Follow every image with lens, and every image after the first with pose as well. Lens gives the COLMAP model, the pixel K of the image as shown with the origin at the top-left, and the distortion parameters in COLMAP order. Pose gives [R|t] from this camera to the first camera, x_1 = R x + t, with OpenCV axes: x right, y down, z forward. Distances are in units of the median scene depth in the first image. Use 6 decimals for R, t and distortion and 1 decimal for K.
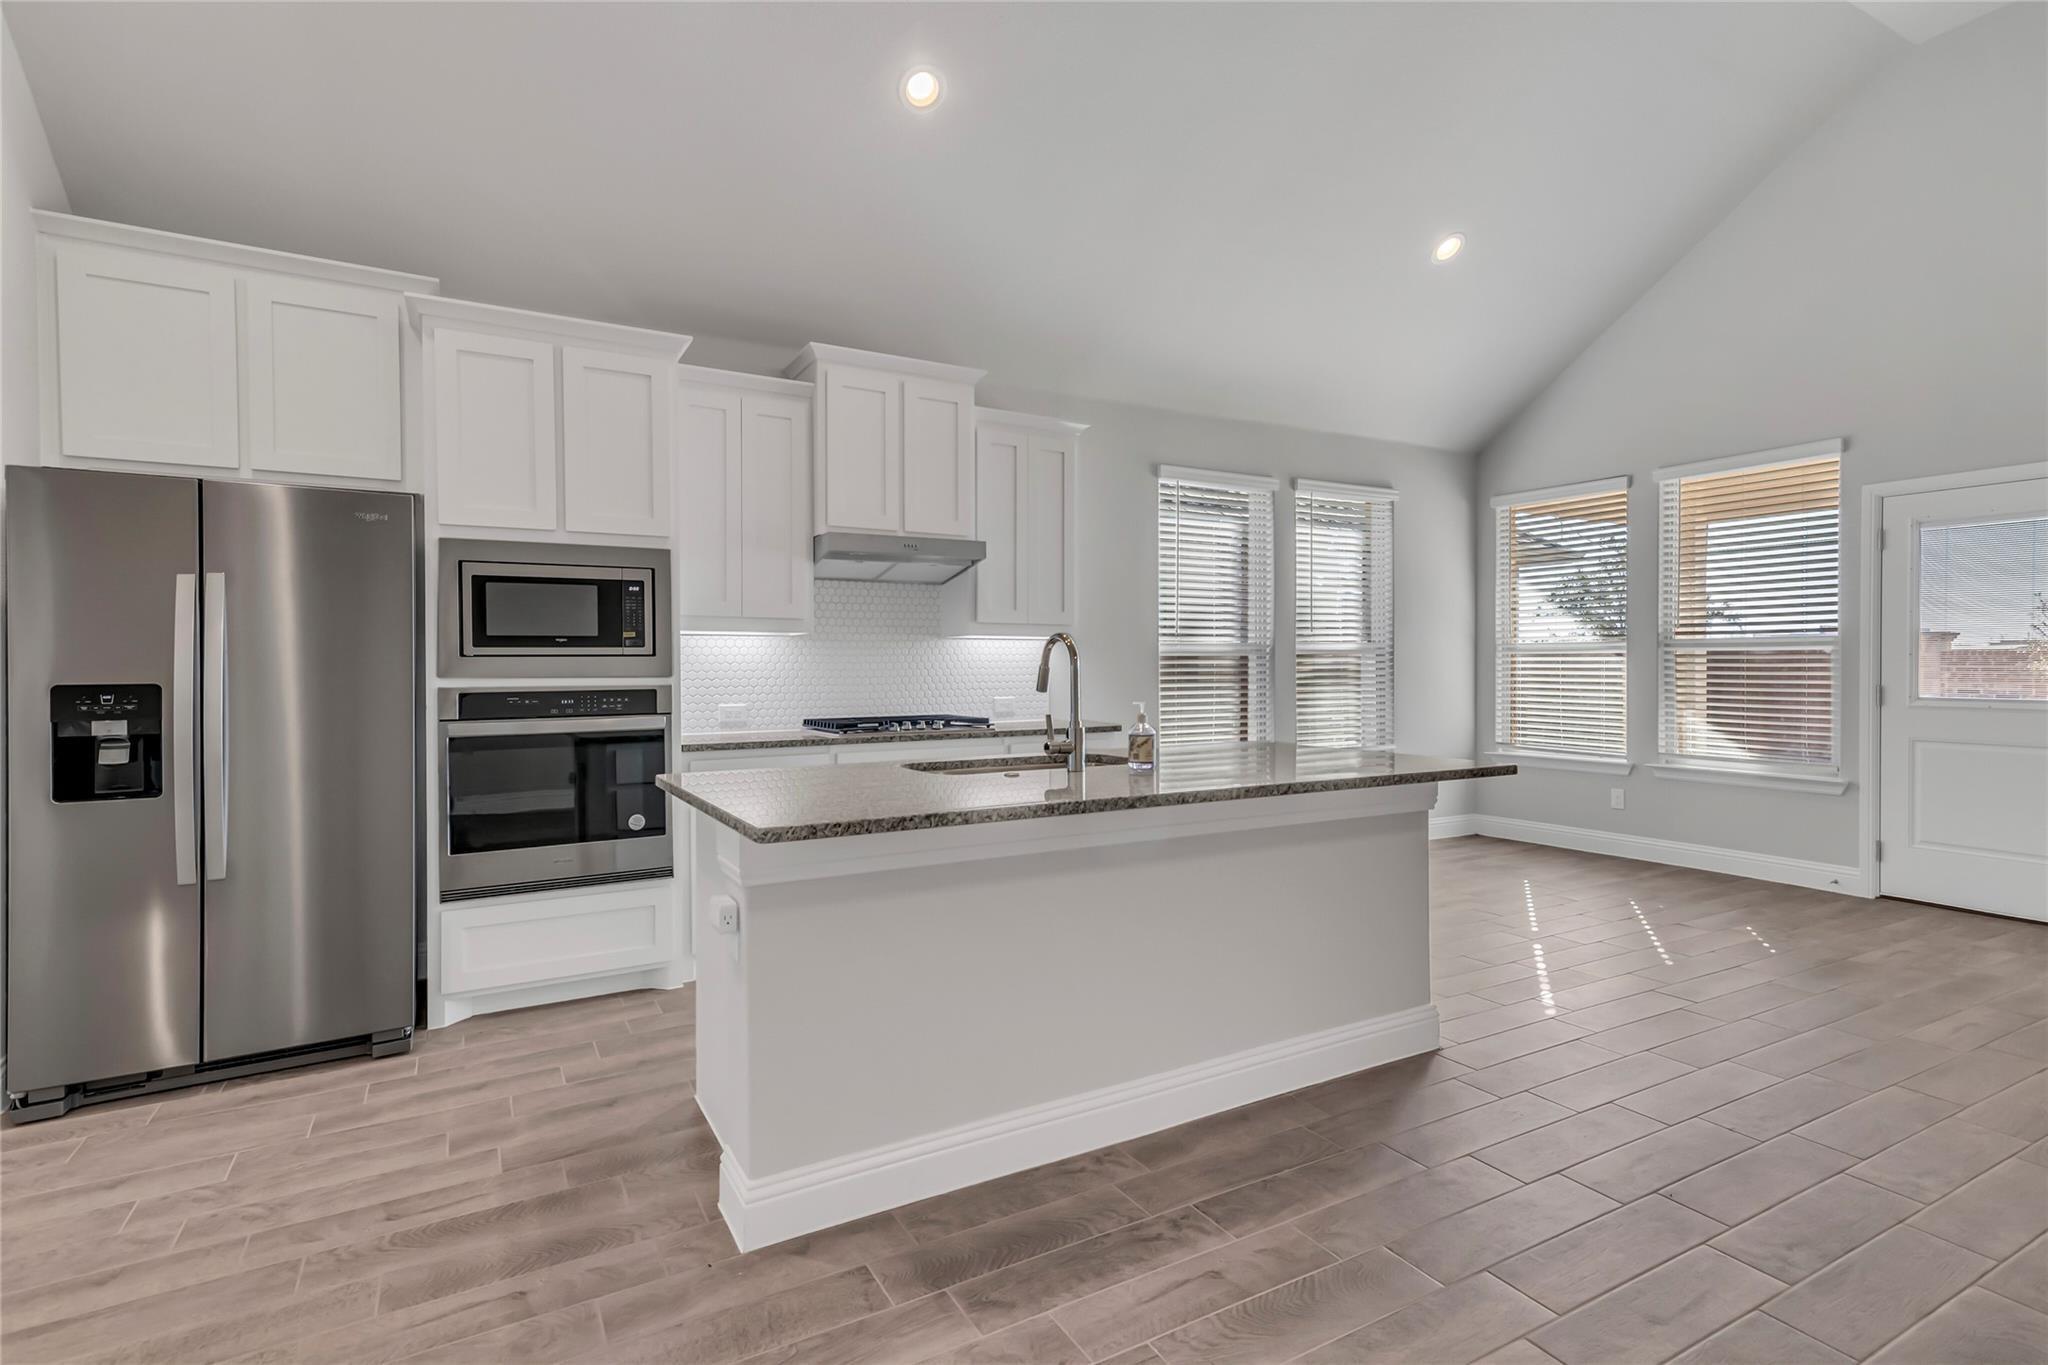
lens RADIAL K [[981.9, 0, 1021.6], [0, 981.9, 671.8], [0, 0, 1]] dist [0.021117, 0.000905]
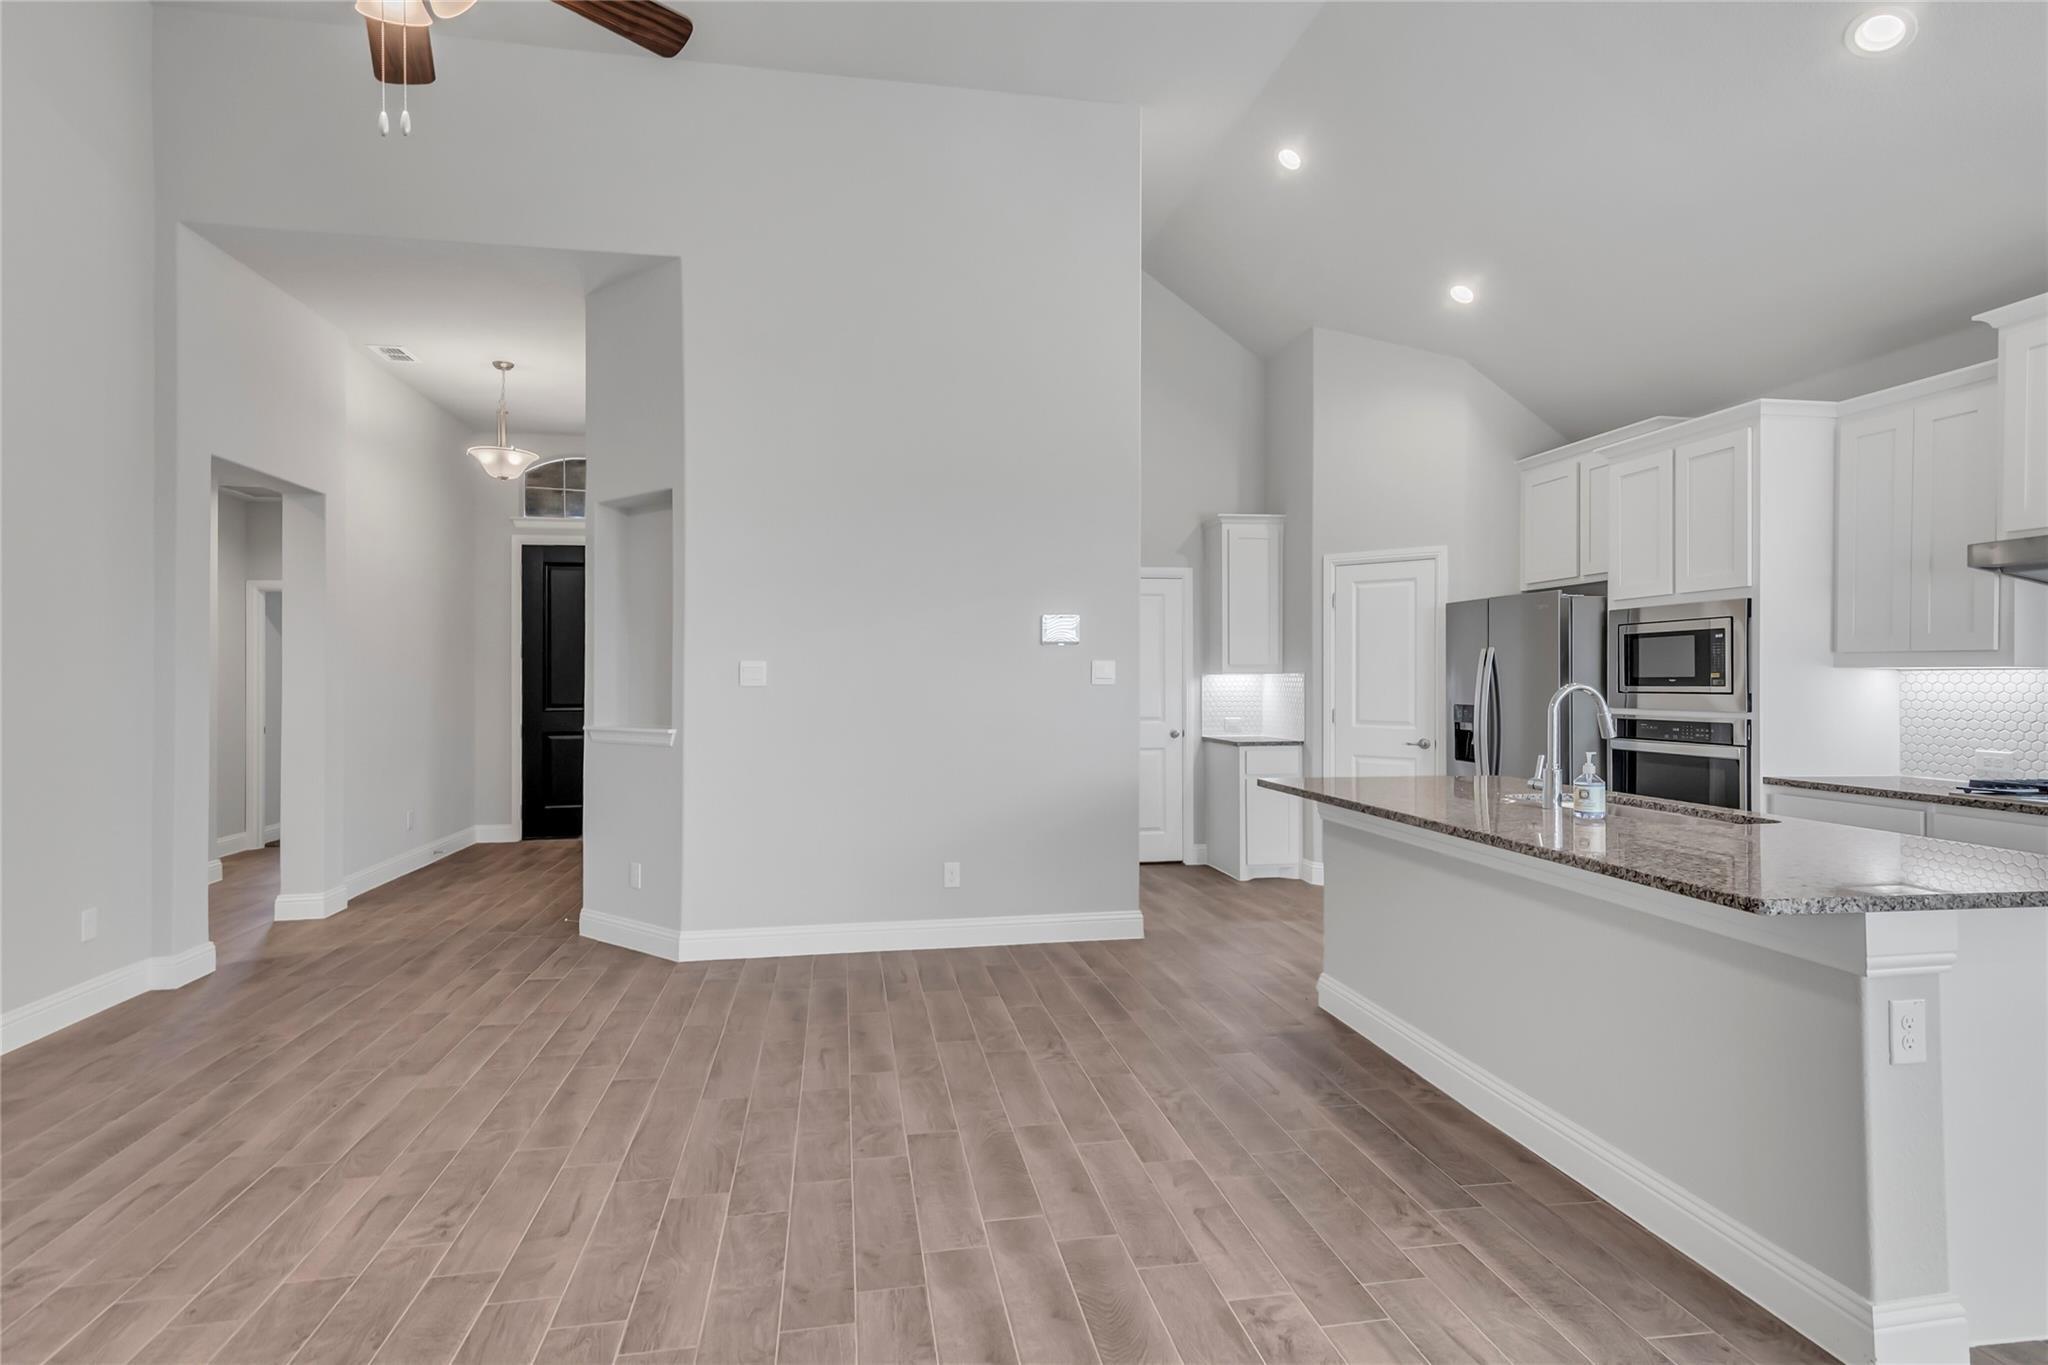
lens RADIAL K [[1020.6, 0, 1001.1], [0, 1020.6, 665.1], [0, 0, 1]] dist [0.022325, -0.000348]
pose [[-0.342626, -0.005948, -0.939453, 1.015021], [-0.005253, 0.999976, -0.004416, -0.039277], [0.939457, 0.003422, -0.342649, 0.610775]]
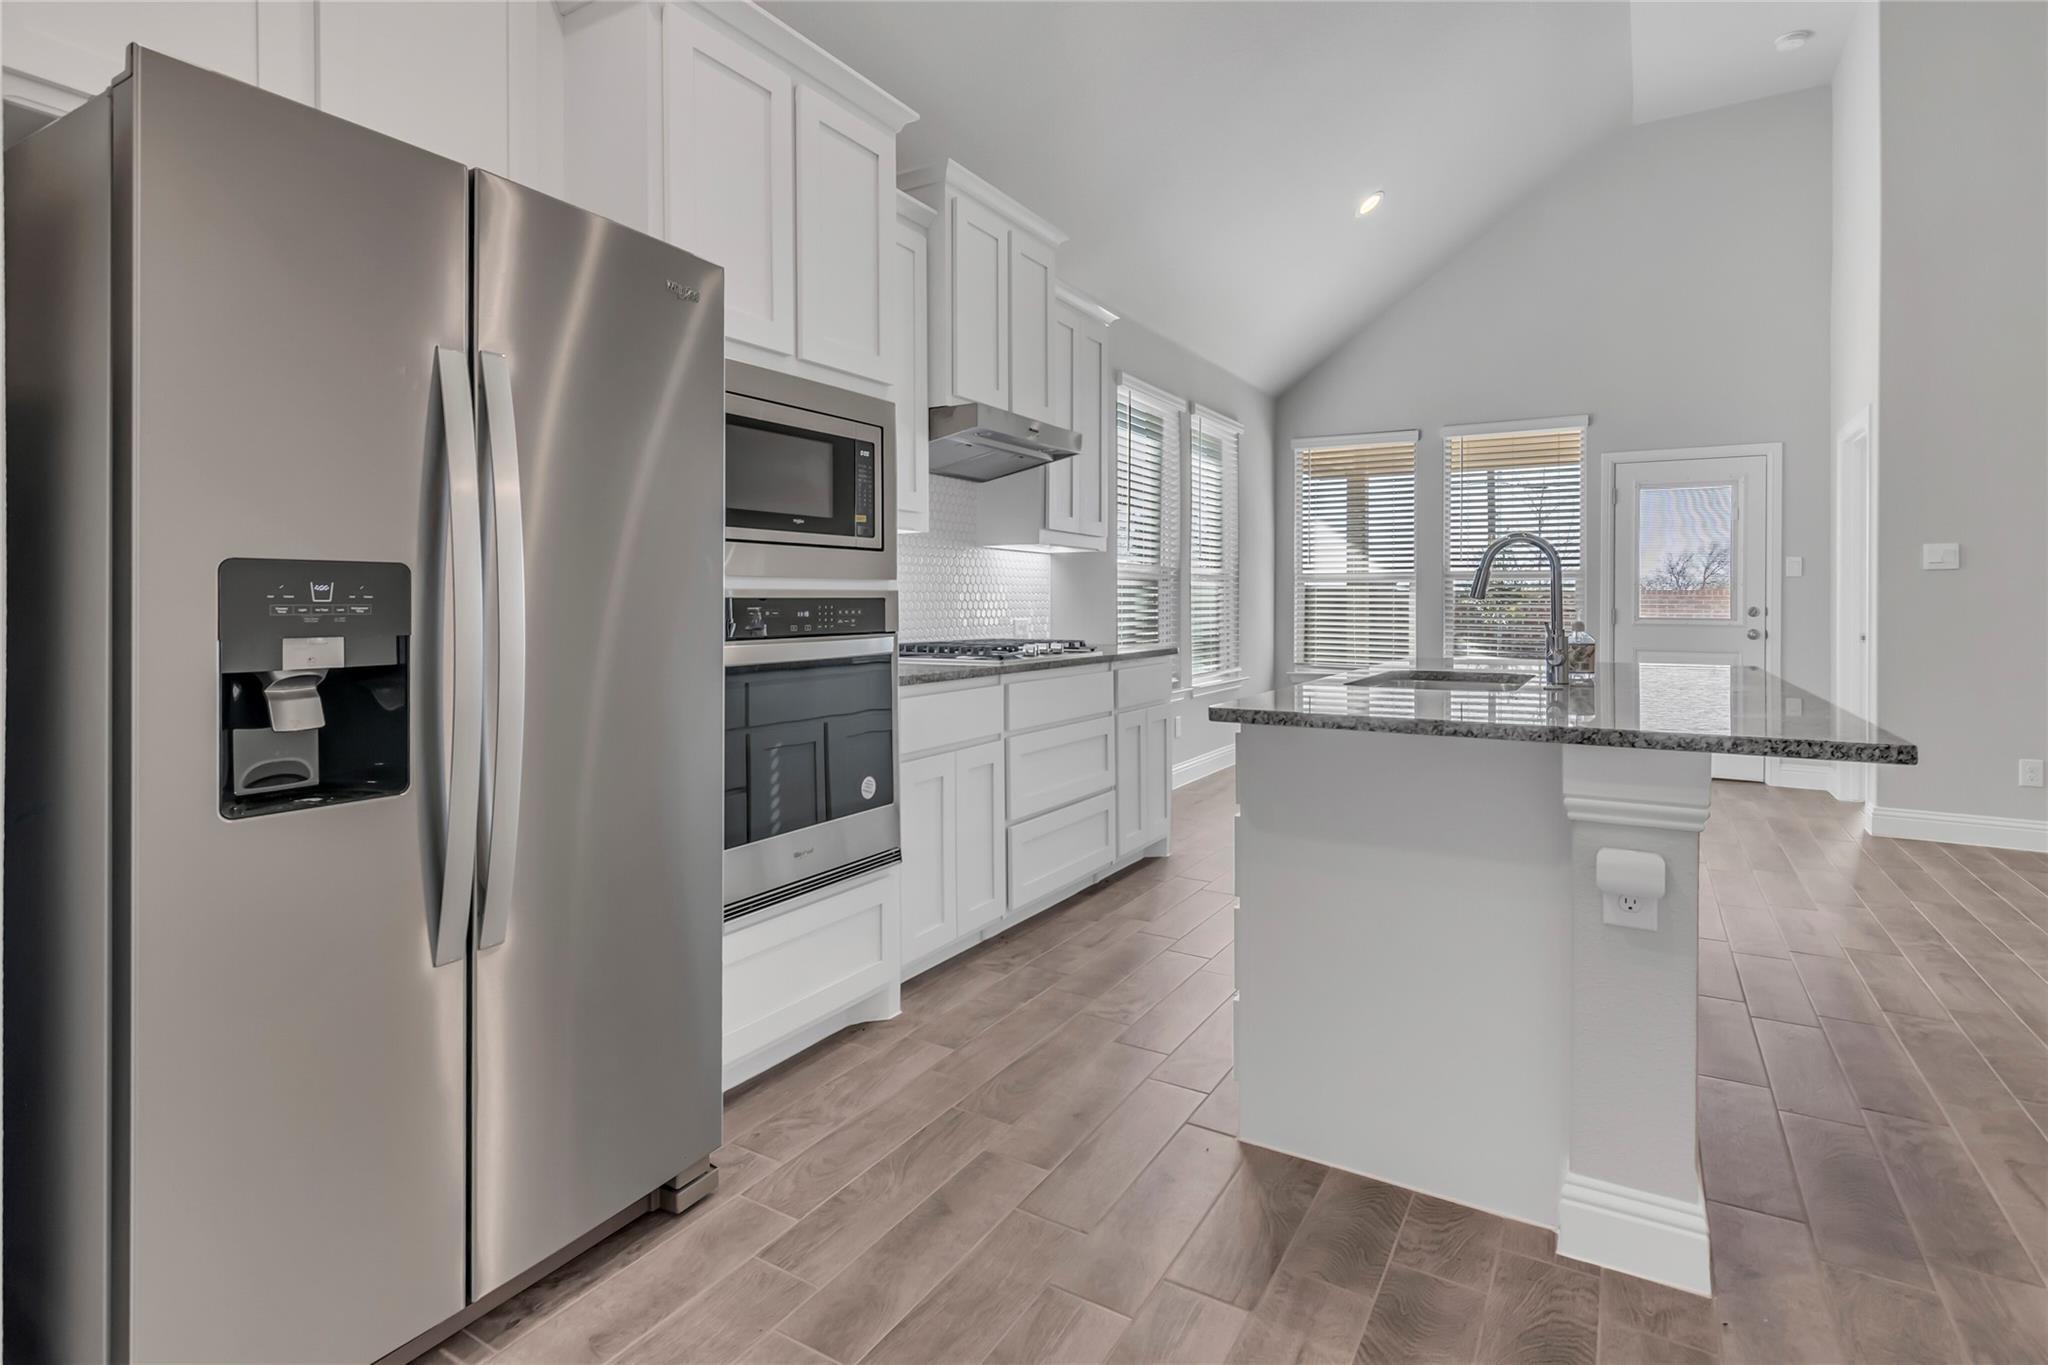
lens RADIAL K [[1020.6, 0, 1032.4], [0, 1020.6, 609.0], [0, 0, 1]] dist [0.022325, -0.000348]
pose [[0.865474, 0.003585, 0.500940, -0.640141], [-0.003179, 0.999994, -0.001664, 0.026126], [-0.500943, -0.000153, 0.865480, 0.307937]]
